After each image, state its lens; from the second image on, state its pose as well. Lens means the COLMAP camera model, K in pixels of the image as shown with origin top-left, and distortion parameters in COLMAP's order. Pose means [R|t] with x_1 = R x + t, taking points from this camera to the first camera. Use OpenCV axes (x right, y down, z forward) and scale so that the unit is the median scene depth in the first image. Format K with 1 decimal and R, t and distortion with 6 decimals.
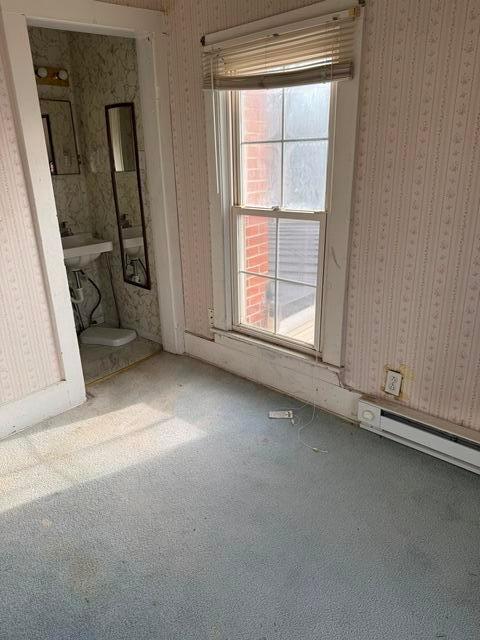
lens RADIAL K [[469.7, 0, 241.3], [0, 469.7, 335.8], [0, 0, 1]] dist [0.088940, -0.119508]
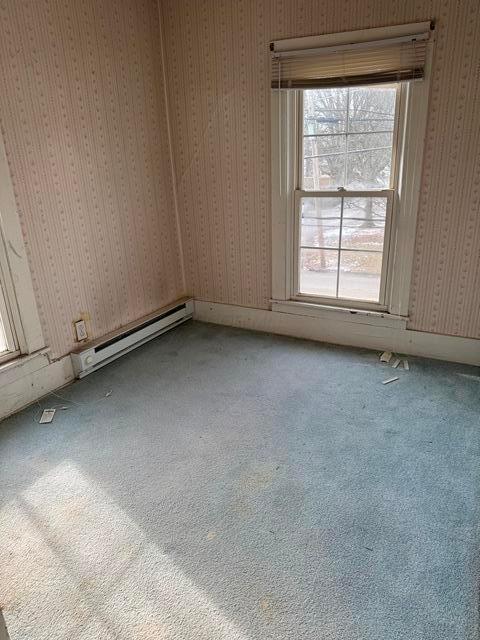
lens RADIAL K [[469.7, 0, 241.3], [0, 469.7, 335.8], [0, 0, 1]] dist [0.088940, -0.119508]
pose [[-0.265522, -0.318159, 0.910095, -0.974839], [0.386392, 0.829733, 0.402796, -0.239792], [-0.883289, 0.458604, -0.097378, 0.736550]]
